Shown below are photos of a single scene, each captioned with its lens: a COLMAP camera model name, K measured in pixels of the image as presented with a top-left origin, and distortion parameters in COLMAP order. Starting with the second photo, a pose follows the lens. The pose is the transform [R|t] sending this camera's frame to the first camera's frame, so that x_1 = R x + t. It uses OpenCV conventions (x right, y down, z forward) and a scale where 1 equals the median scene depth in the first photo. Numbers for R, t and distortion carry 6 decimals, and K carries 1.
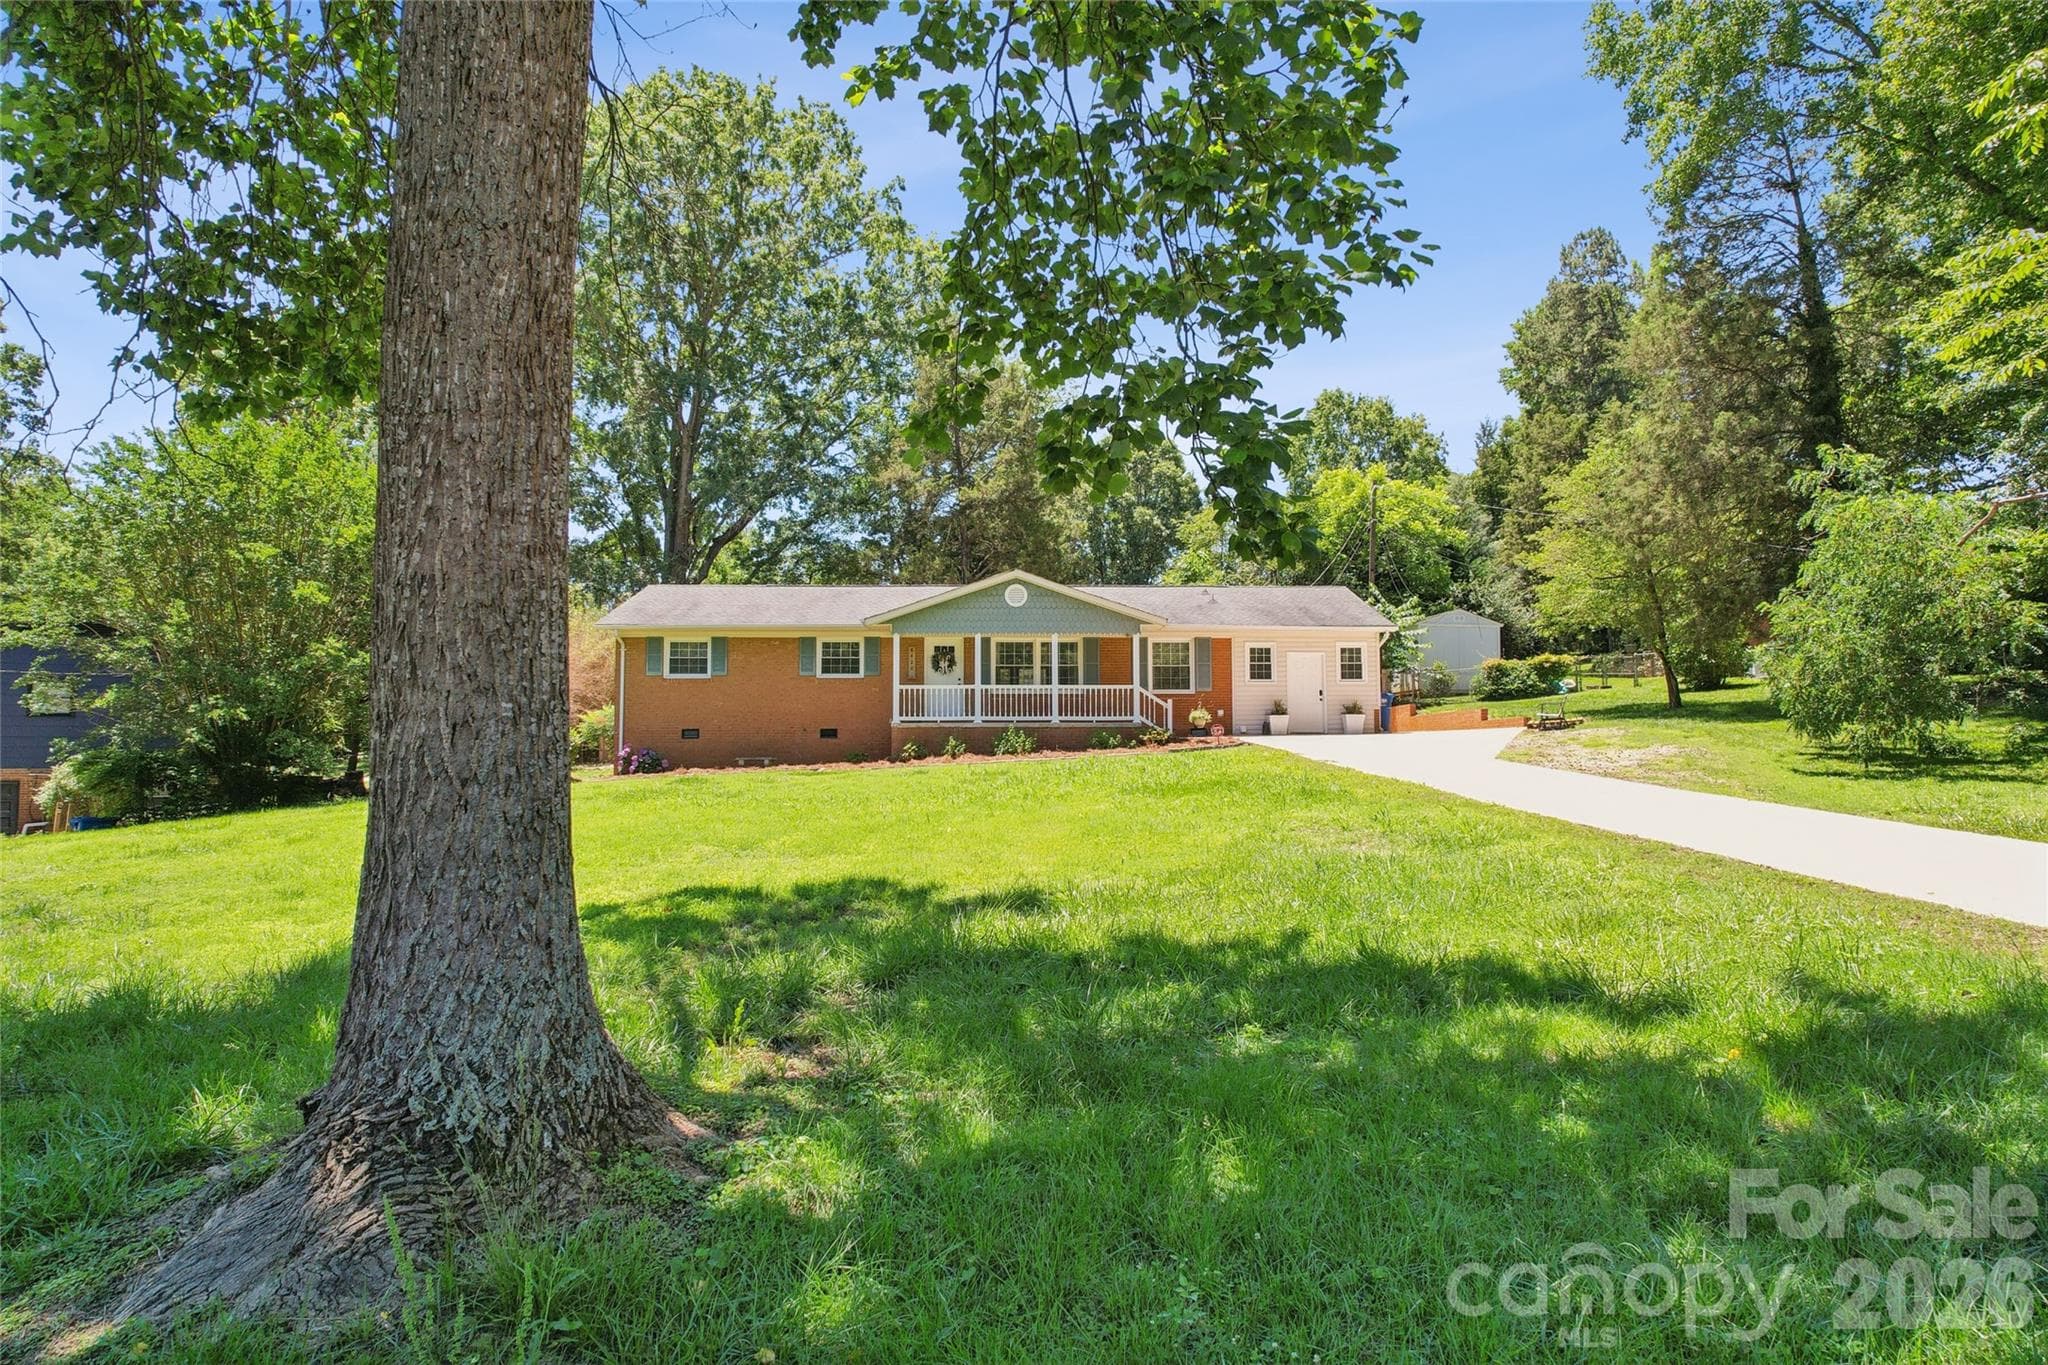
lens RADIAL K [[1300.6, 0, 1044.1], [0, 1300.6, 681.9], [0, 0, 1]] dist [-0.064862, 0.058282]
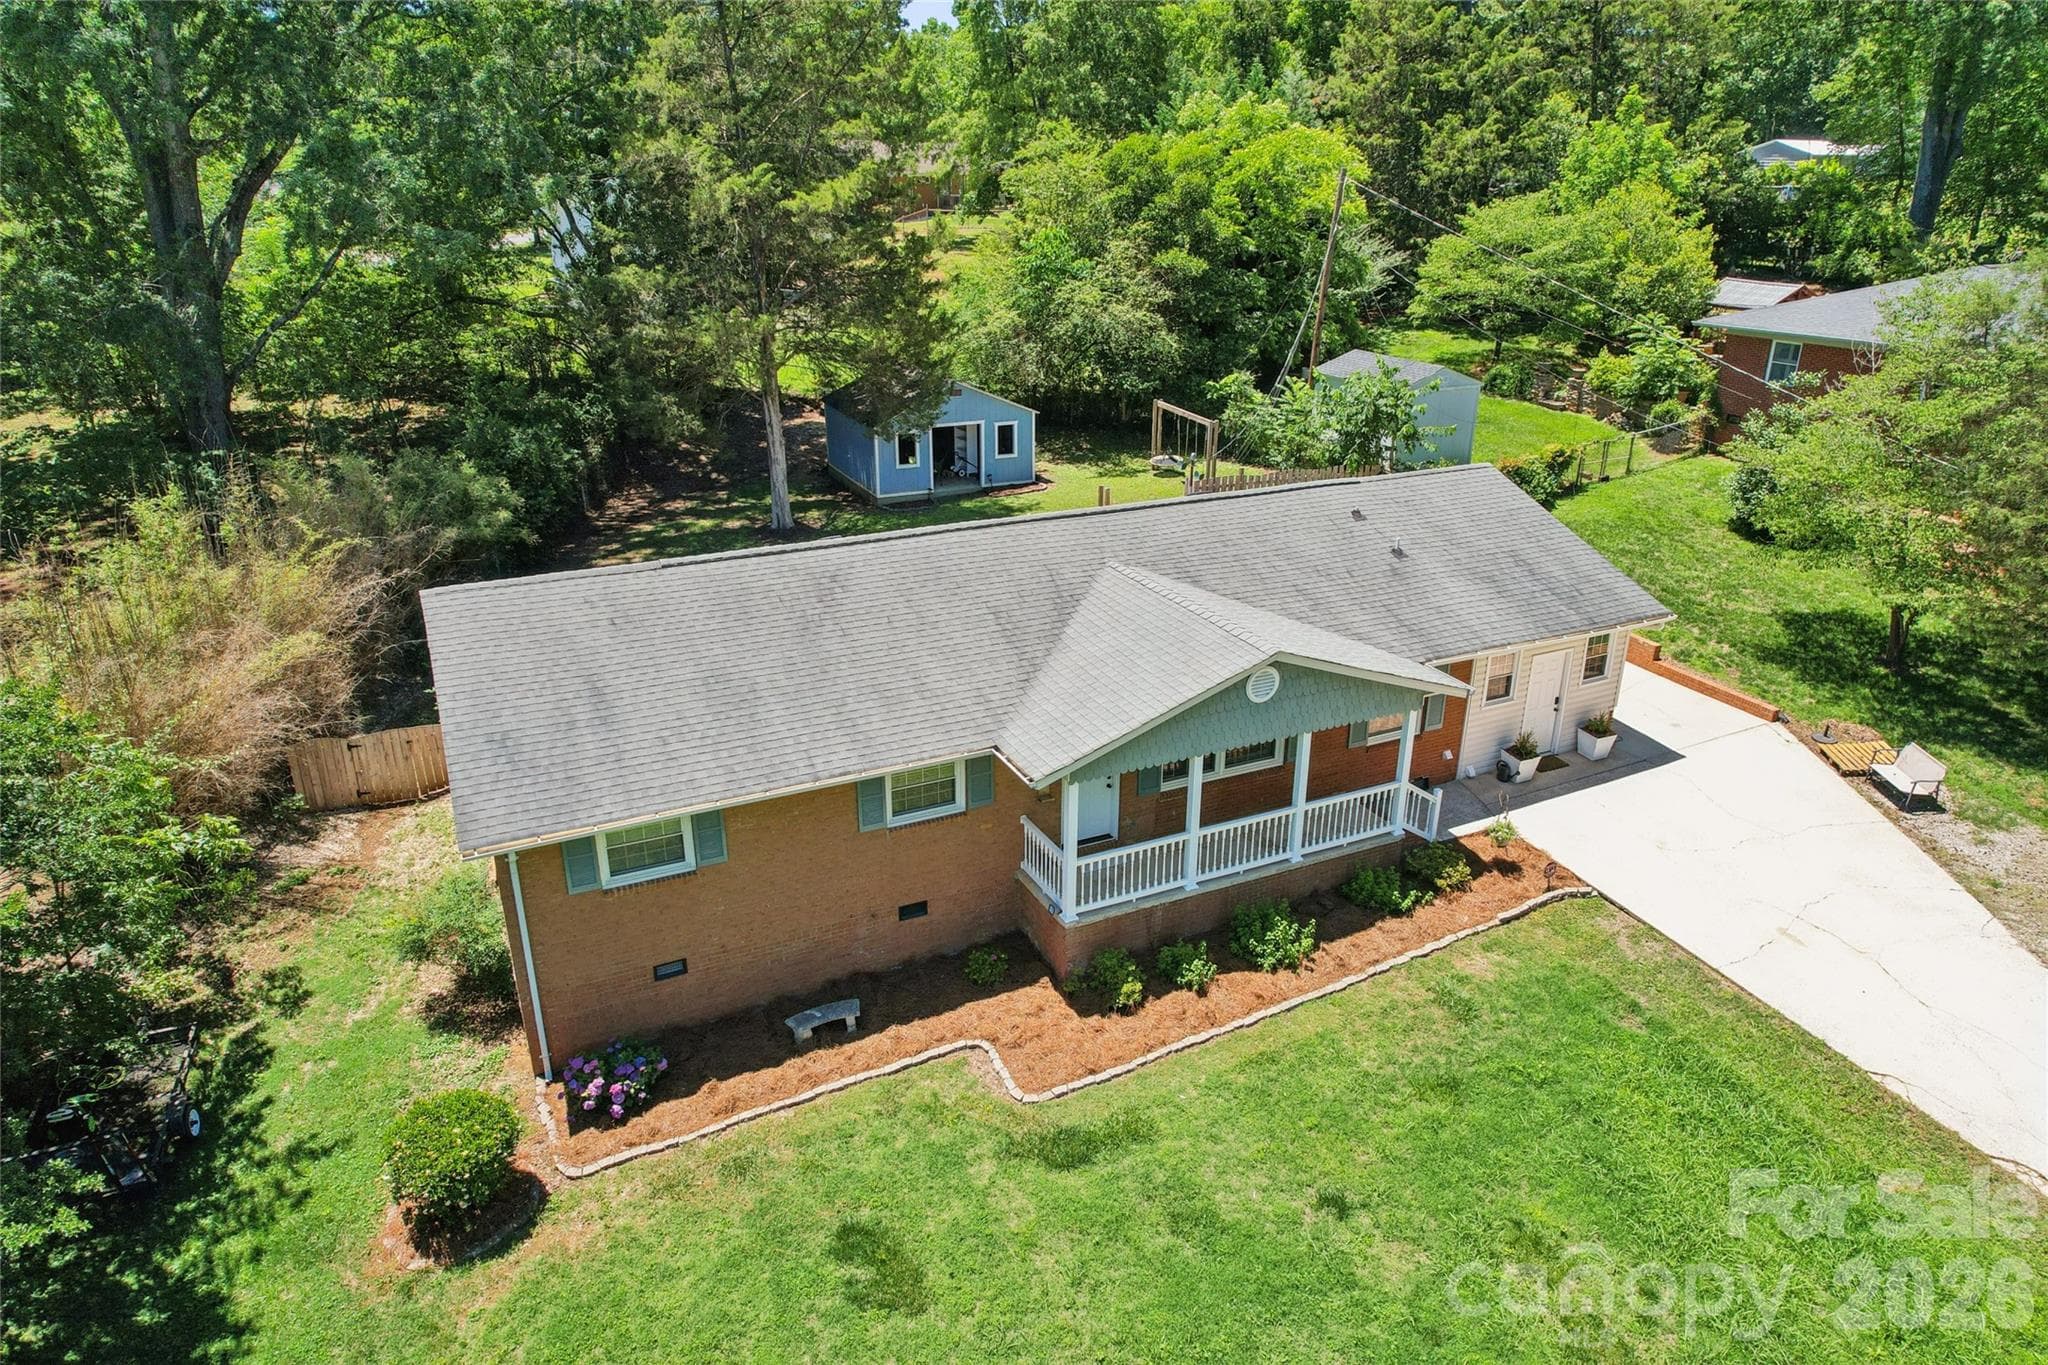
lens RADIAL K [[1300.6, 0, 1044.1], [0, 1300.6, 681.9], [0, 0, 1]] dist [-0.064862, 0.058282]
pose [[0.915001, -0.144647, 0.376631, -0.311482], [-0.032402, 0.904159, 0.425965, -0.295455], [-0.402149, -0.401962, 0.822620, 0.544017]]
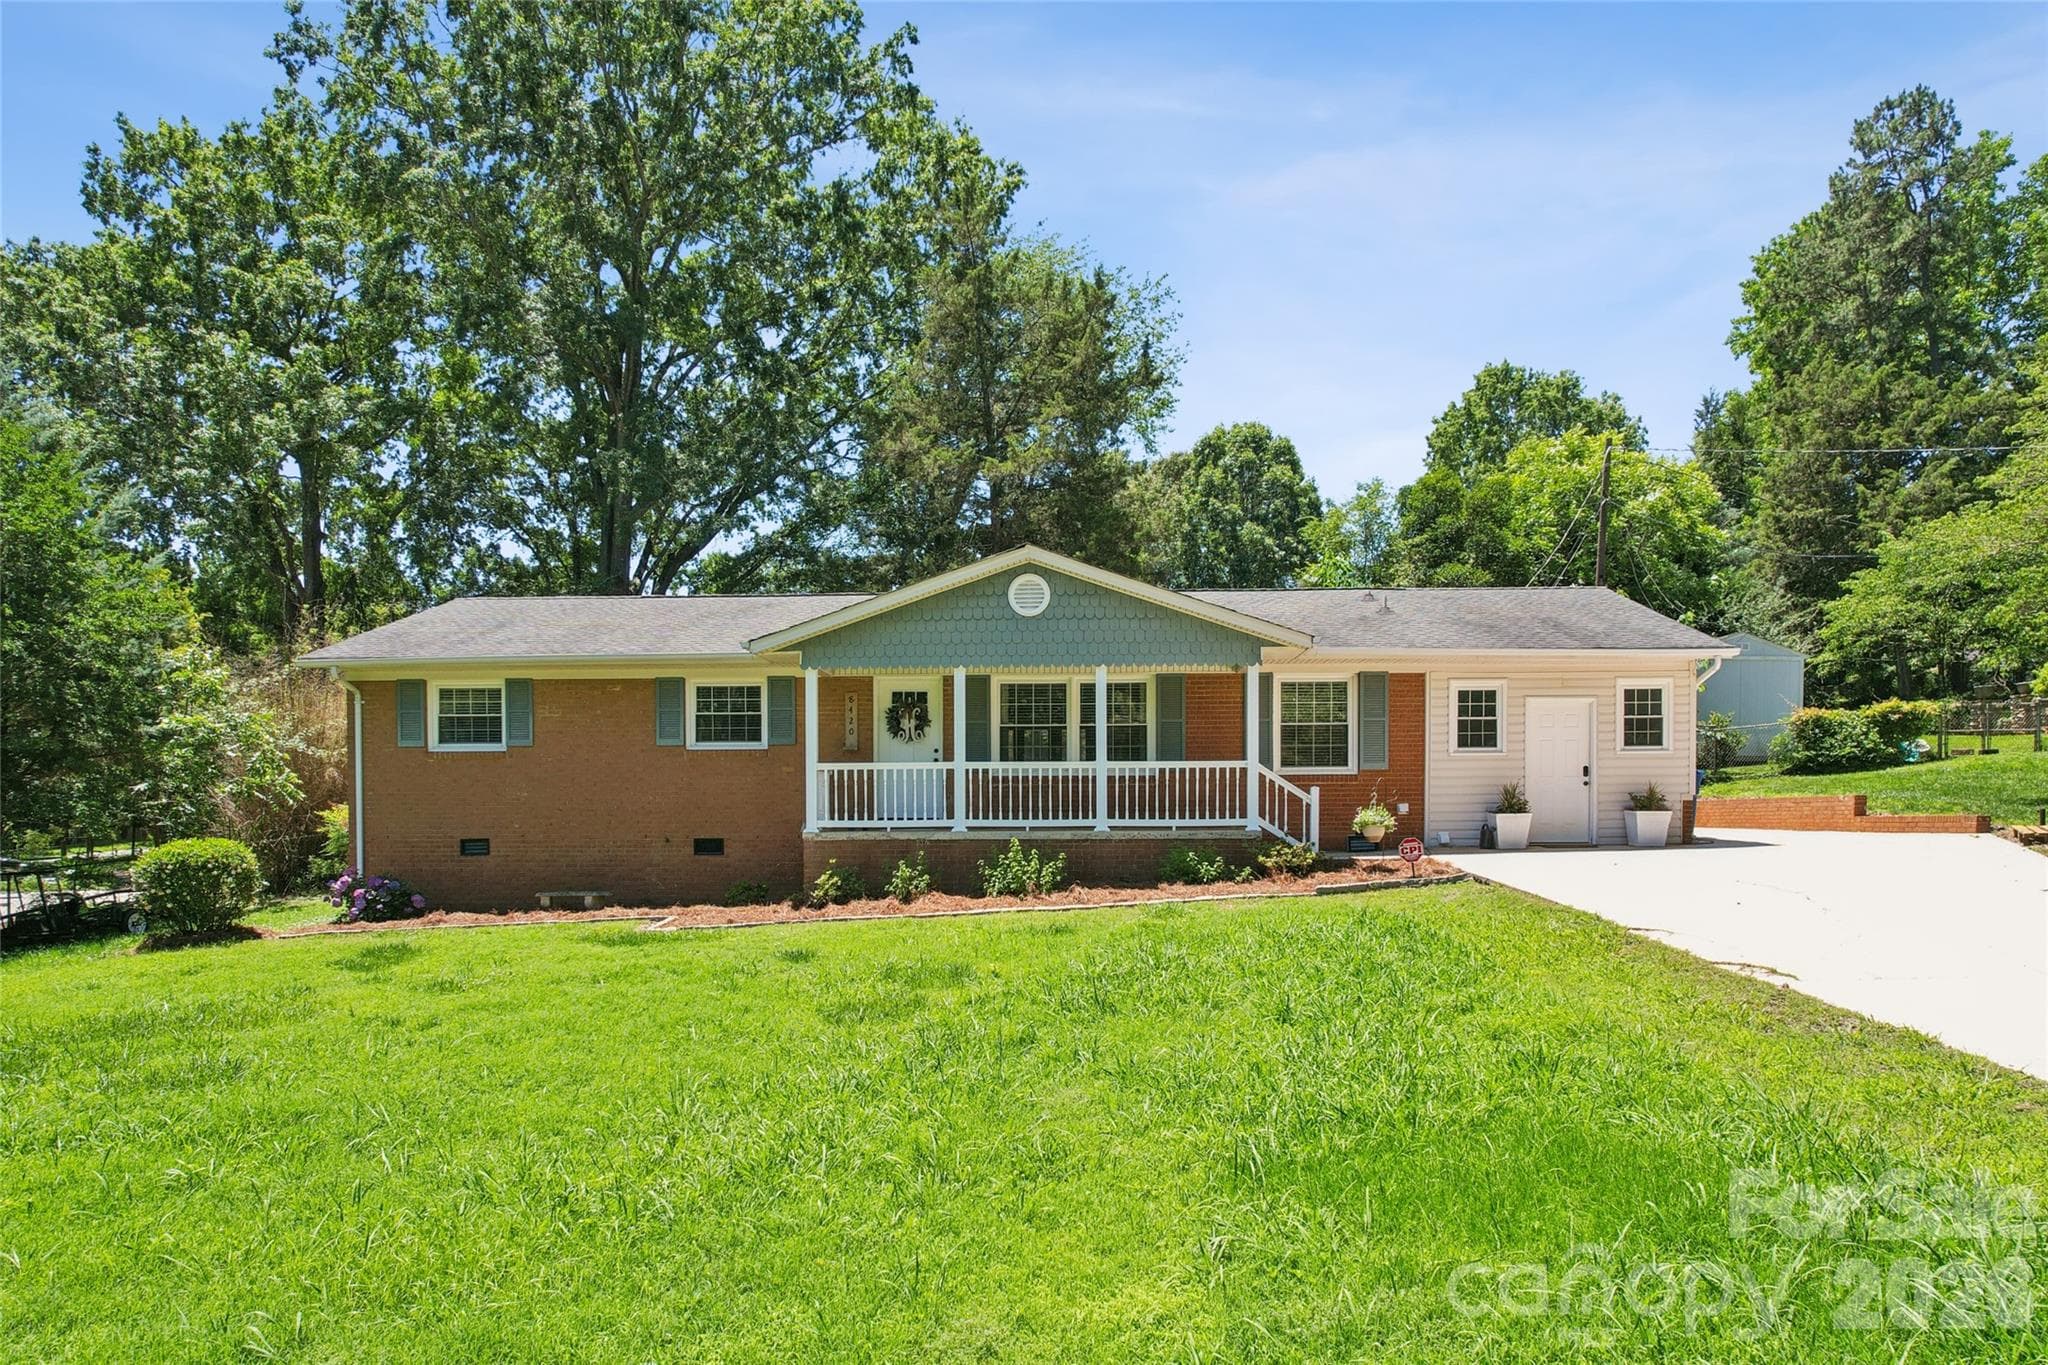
lens RADIAL K [[1341.2, 0, 1046.2], [0, 1341.2, 861.1], [0, 0, 1]] dist [-0.027065, 0.000873]
pose [[0.997431, 0.000750, -0.071637, 0.024516], [0.005910, 0.995676, 0.092710, -0.007879], [0.071397, -0.092895, 0.993113, 0.420486]]
